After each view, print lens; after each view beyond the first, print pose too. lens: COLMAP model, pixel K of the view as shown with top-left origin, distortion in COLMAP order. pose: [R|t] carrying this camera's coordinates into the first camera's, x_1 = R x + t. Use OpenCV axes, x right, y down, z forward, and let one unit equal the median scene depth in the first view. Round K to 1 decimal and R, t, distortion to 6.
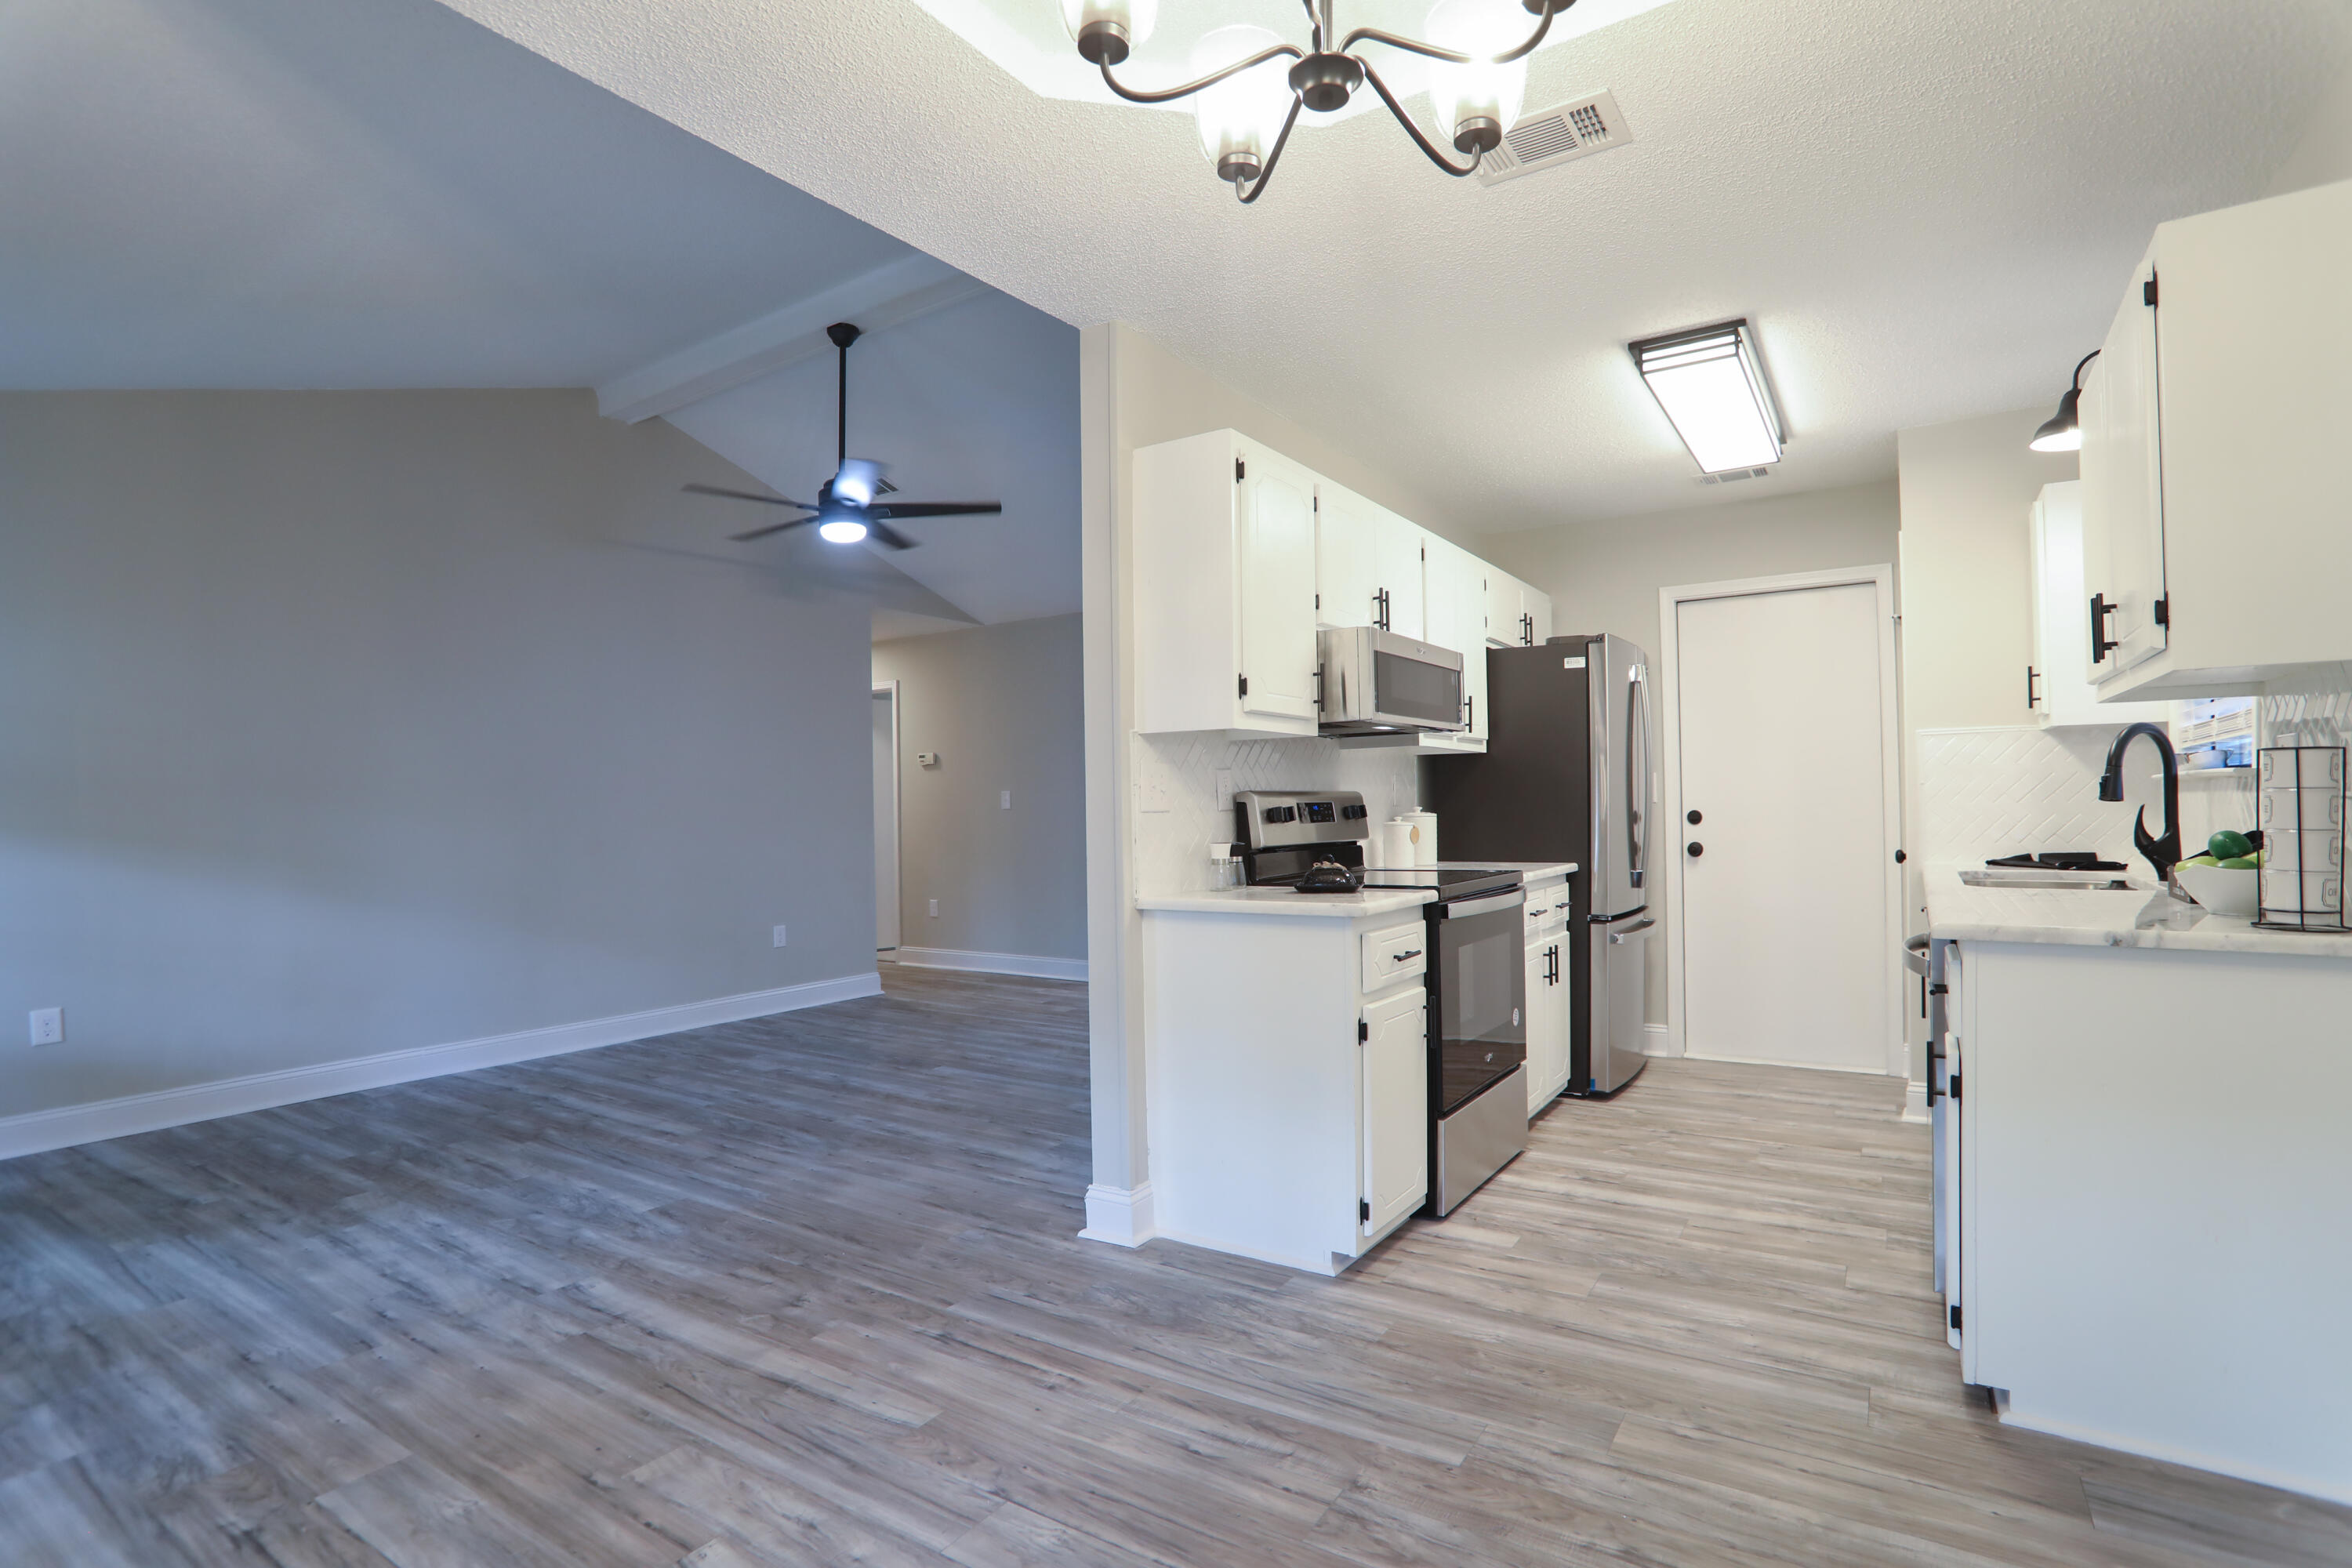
lens RADIAL K [[1150.8, 0, 1171.4], [0, 1150.8, 794.9], [0, 0, 1]] dist [-0.069590, 0.024214]
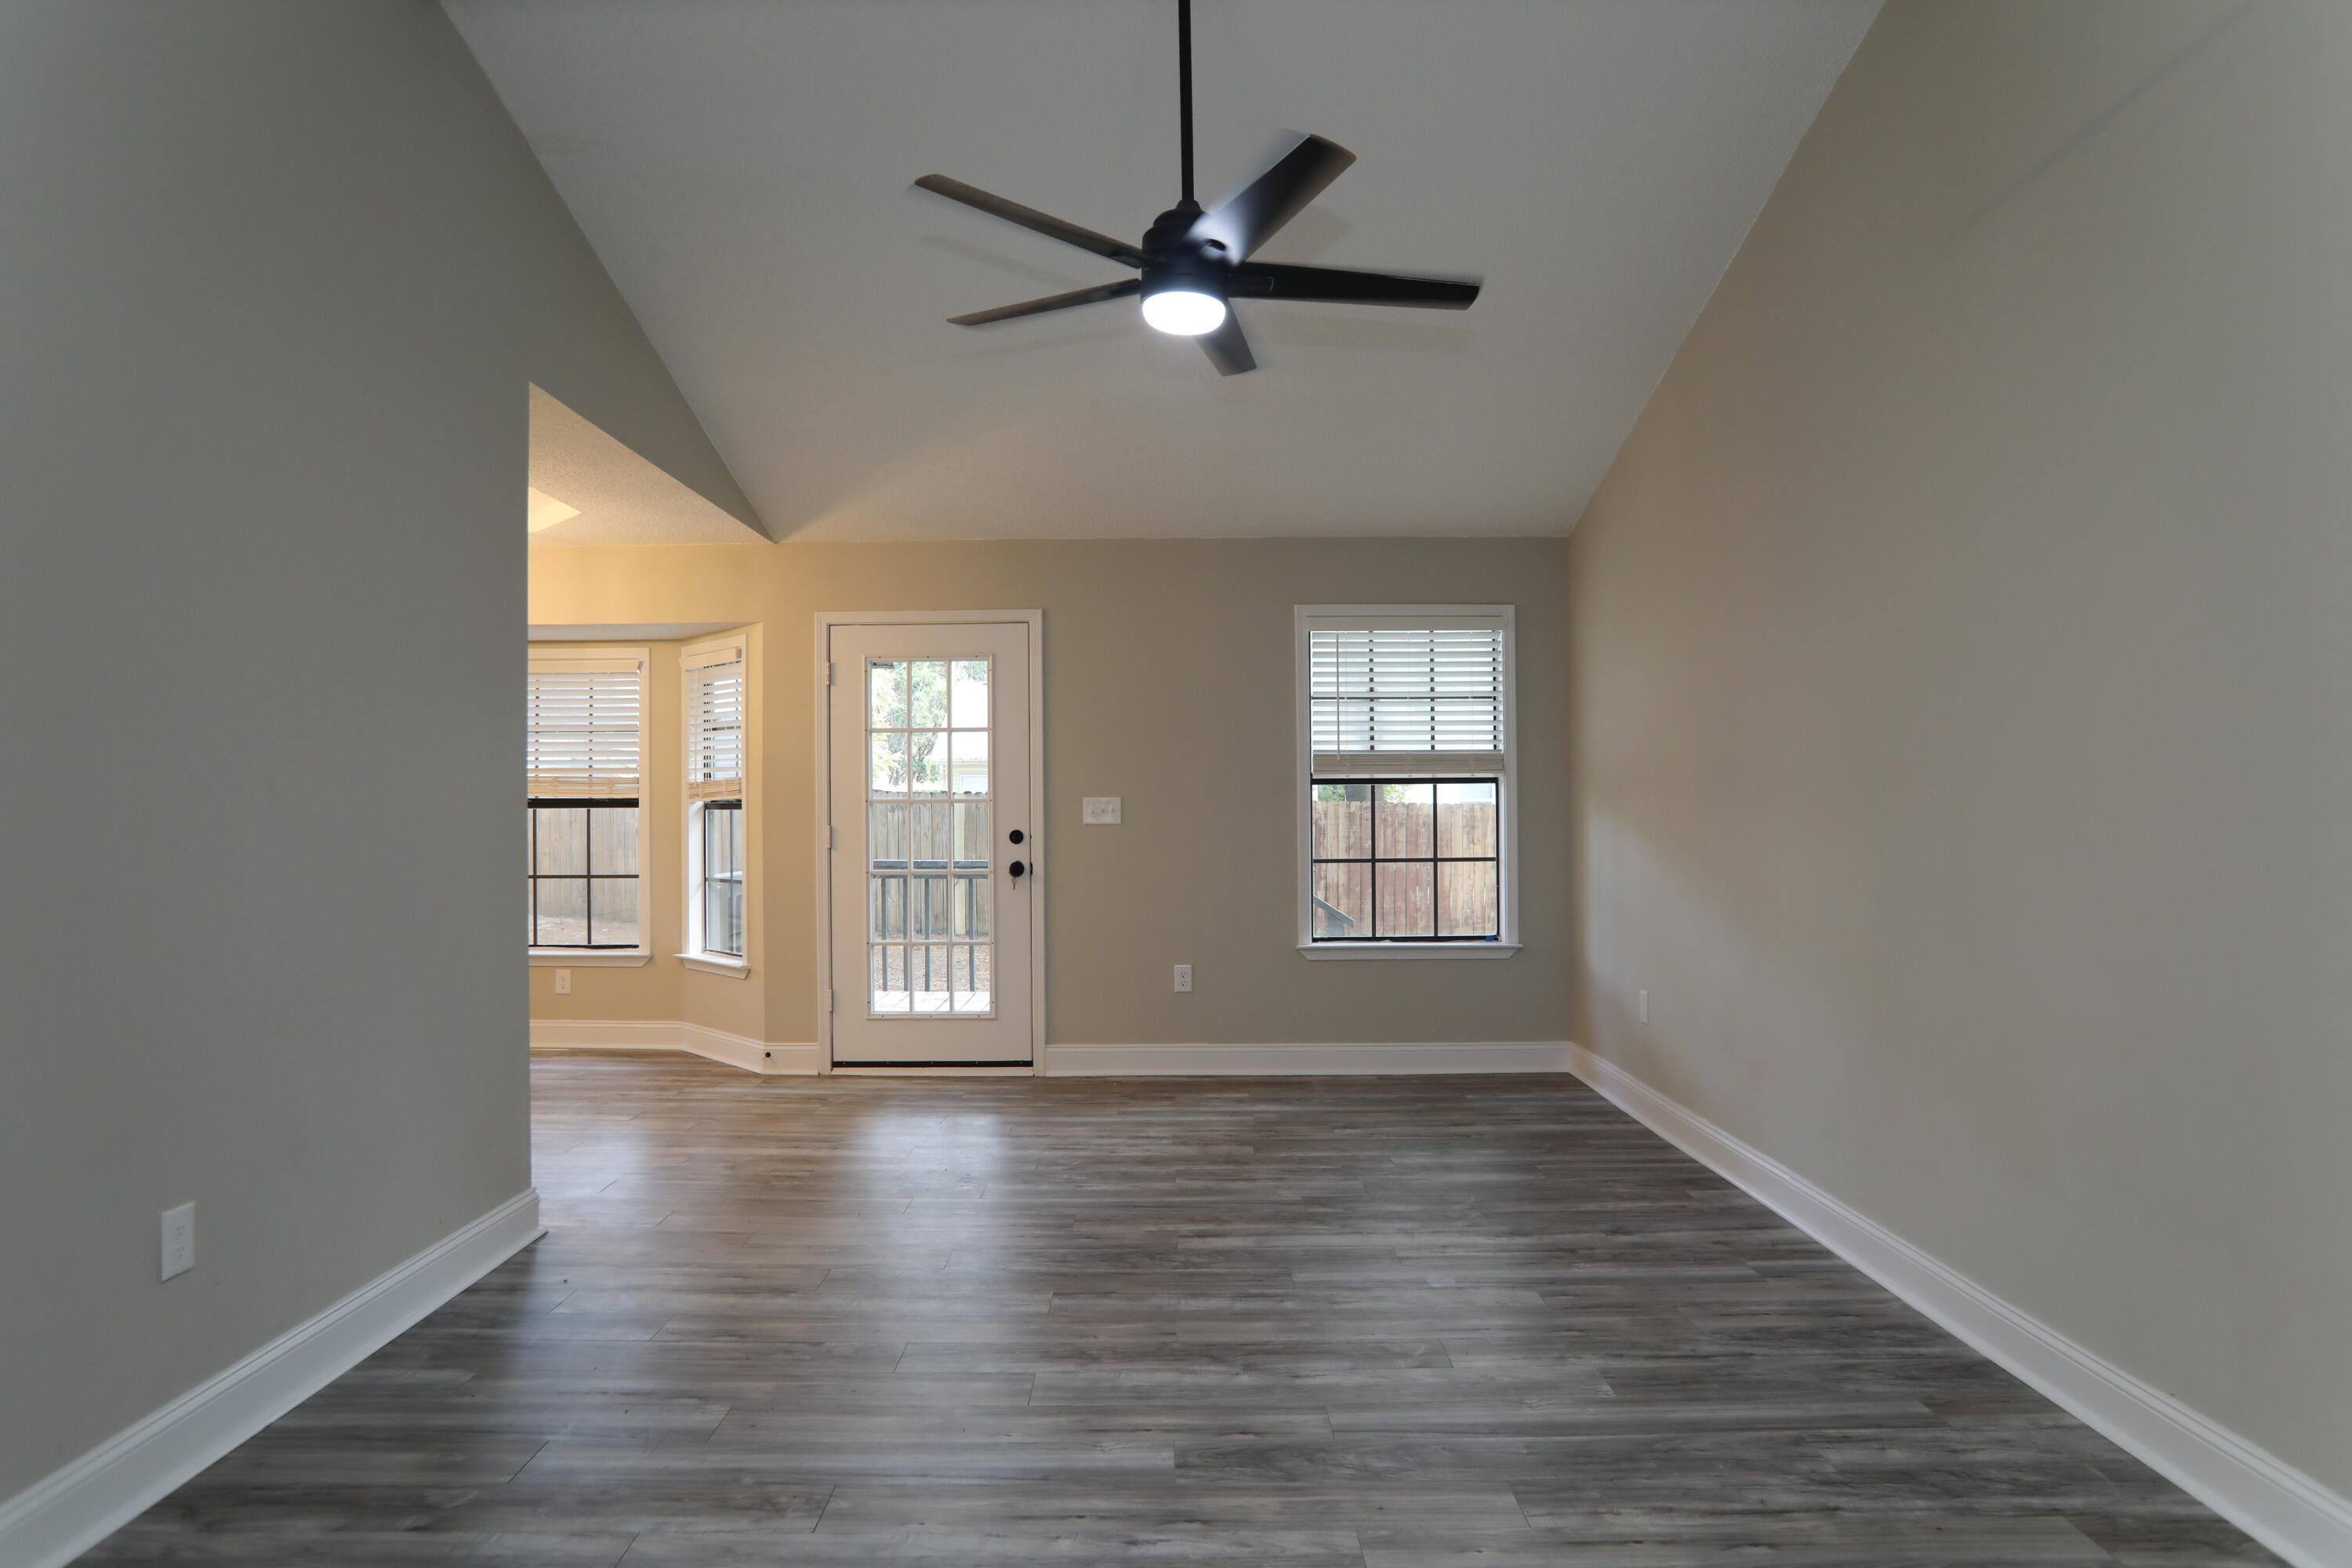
lens RADIAL K [[1315.0, 0, 1174.2], [0, 1315.0, 773.1], [0, 0, 1]] dist [-0.065129, 0.031189]
pose [[-0.831086, 0.008482, -0.556079, 0.079435], [0.024045, 0.999497, -0.020690, -0.004616], [0.555623, -0.030566, -0.830872, 1.920730]]
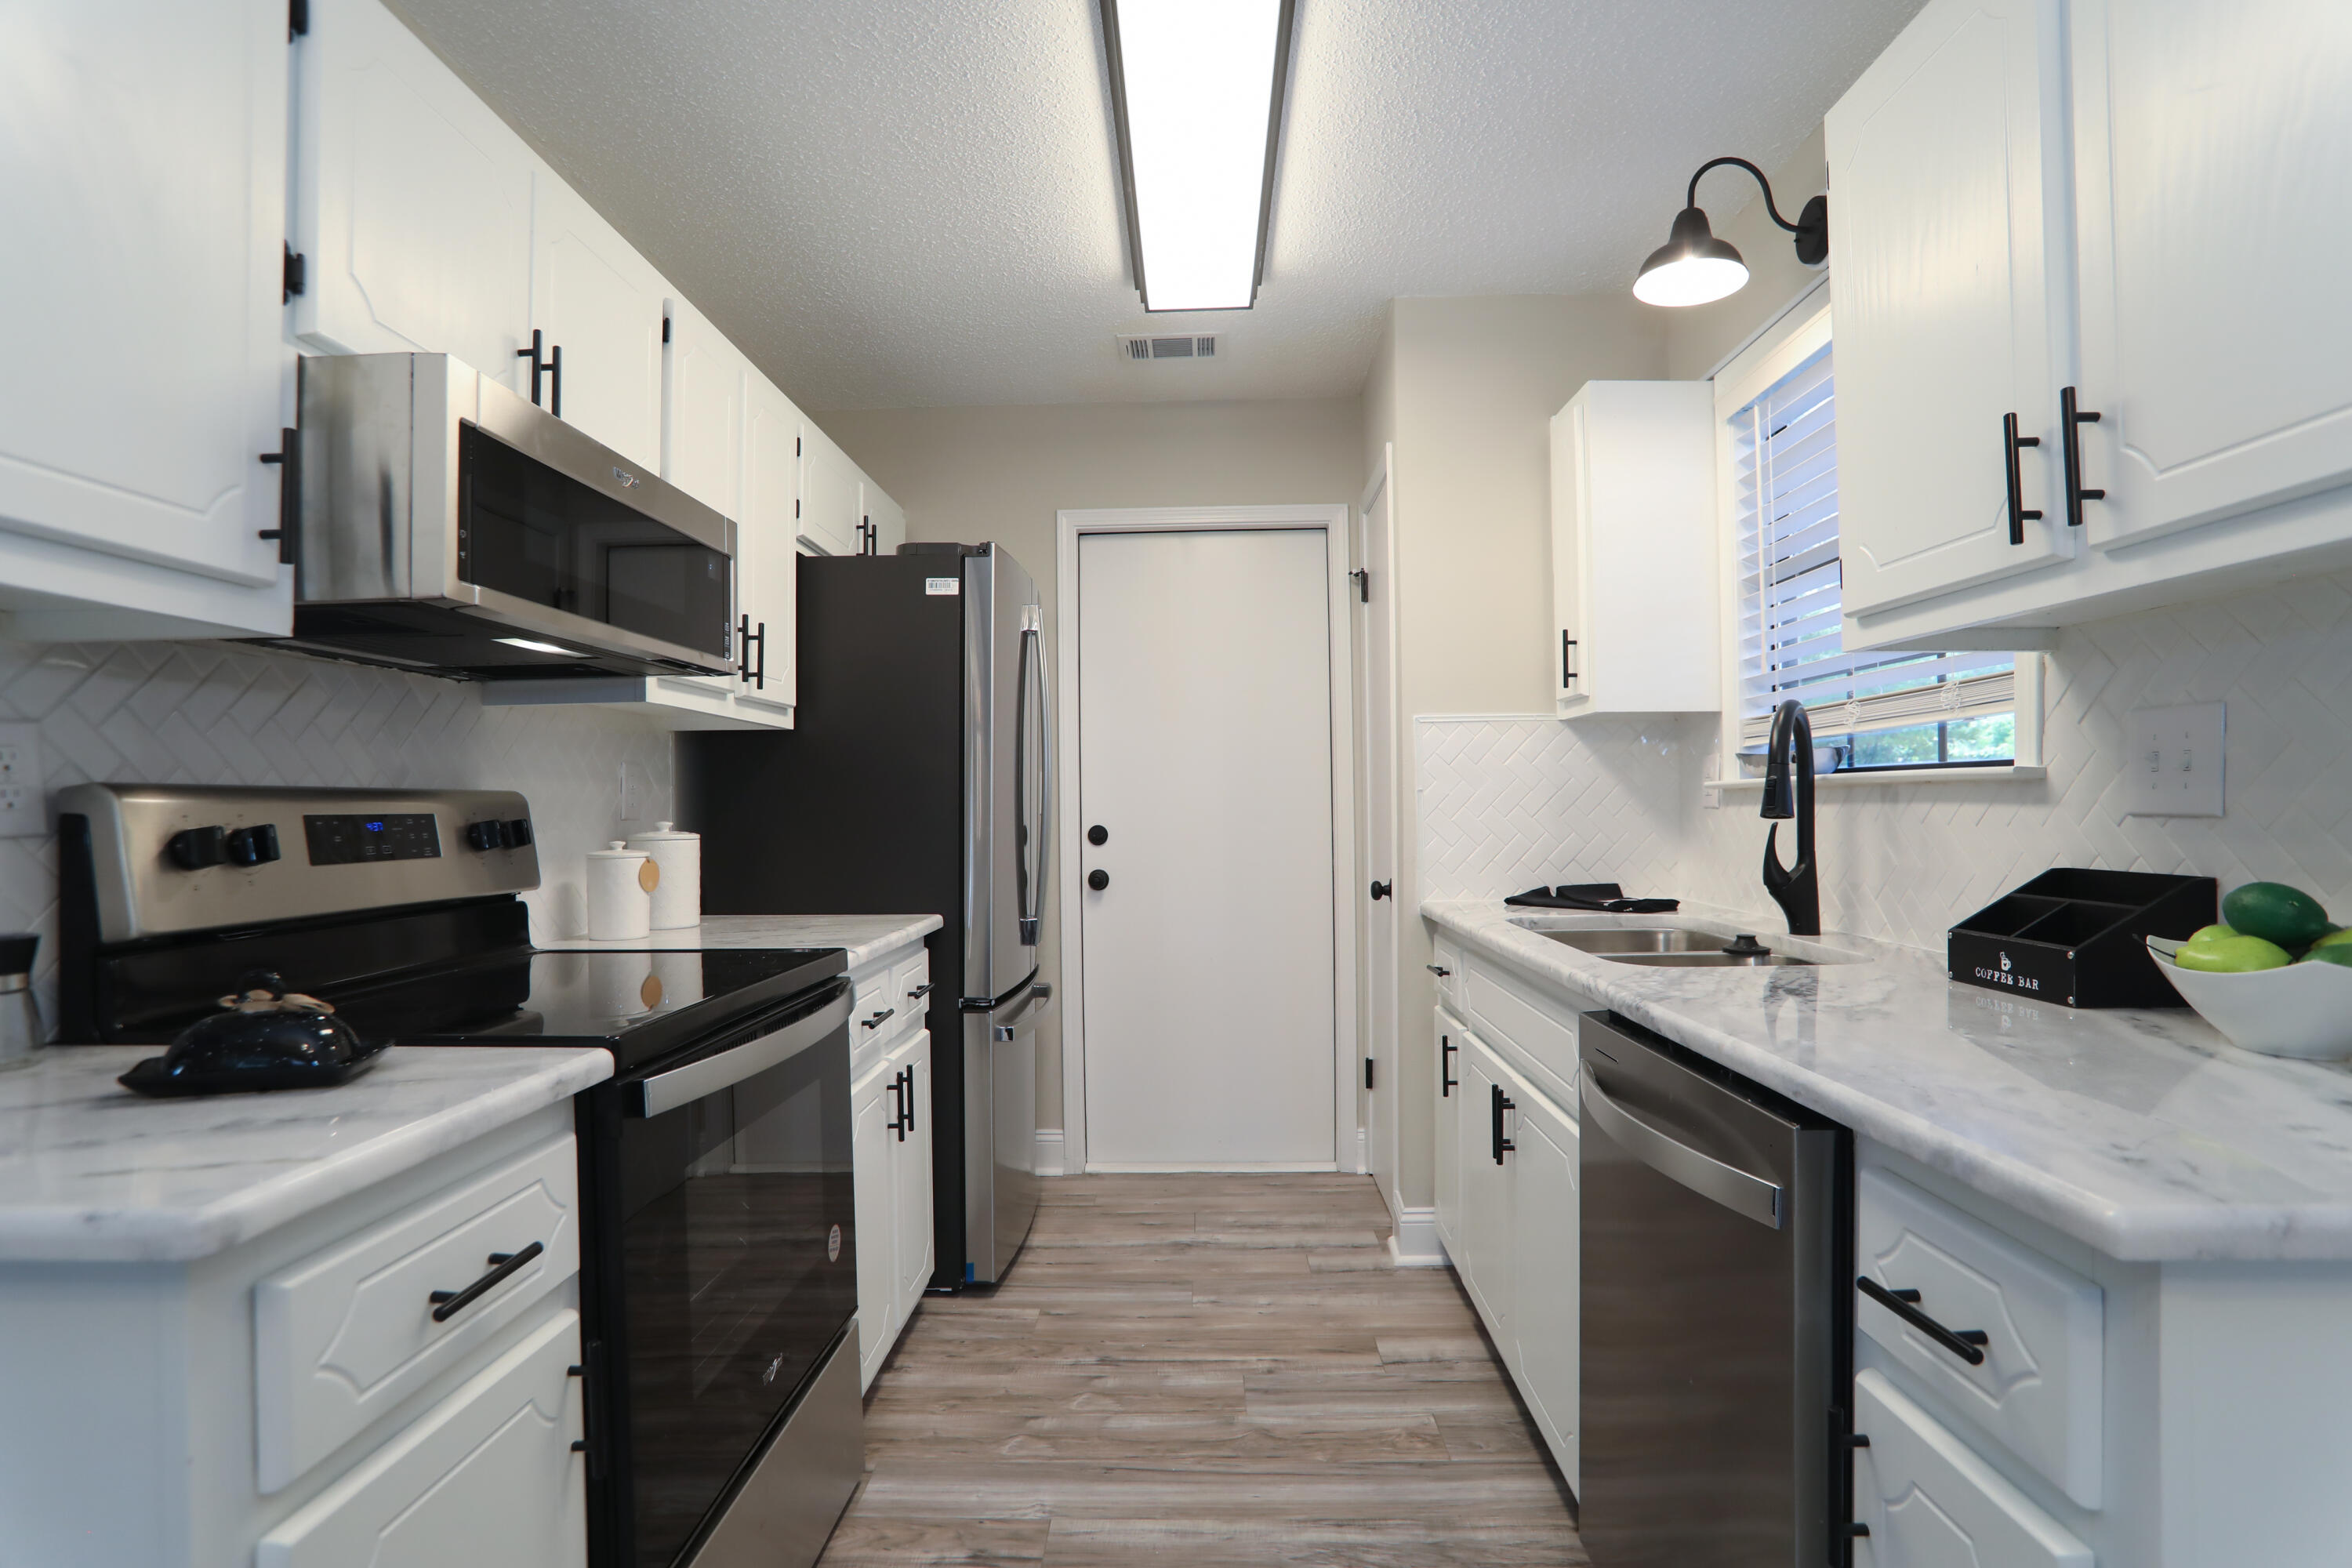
lens RADIAL K [[1150.8, 0, 1193.5], [0, 1150.8, 800.4], [0, 0, 1]] dist [-0.069590, 0.024214]
pose [[0.839647, 0.008776, 0.543062, 0.157555], [-0.007545, 0.999961, -0.004494, 0.000695], [-0.543080, -0.000324, 0.839681, 0.481855]]
